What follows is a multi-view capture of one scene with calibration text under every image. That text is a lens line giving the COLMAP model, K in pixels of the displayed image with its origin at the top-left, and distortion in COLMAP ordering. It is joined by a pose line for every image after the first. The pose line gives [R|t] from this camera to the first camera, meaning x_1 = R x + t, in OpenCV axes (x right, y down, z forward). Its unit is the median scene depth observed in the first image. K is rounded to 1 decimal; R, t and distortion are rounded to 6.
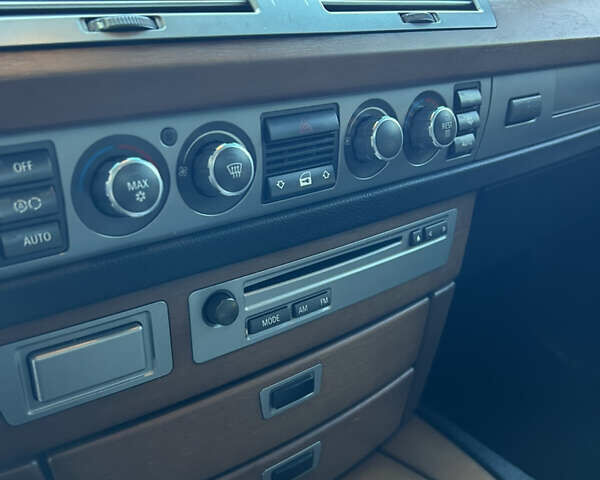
lens RADIAL K [[609.8, 0, 304.7], [0, 609.8, 240.4], [0, 0, 1]] dist [0.034822, 0.000000]
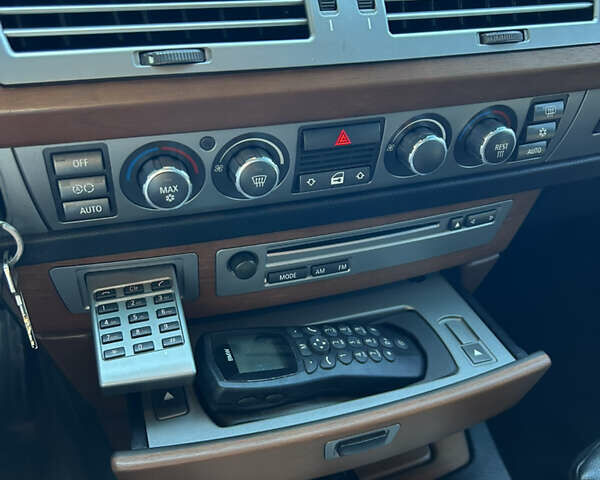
lens RADIAL K [[609.8, 0, 307.5], [0, 609.8, 237.4], [0, 0, 1]] dist [0.034822, 0.000000]
pose [[0.937877, 0.293840, -0.184513, 0.188526], [-0.213027, 0.907410, 0.362252, -0.401327], [0.273873, -0.300442, 0.913635, -0.044769]]
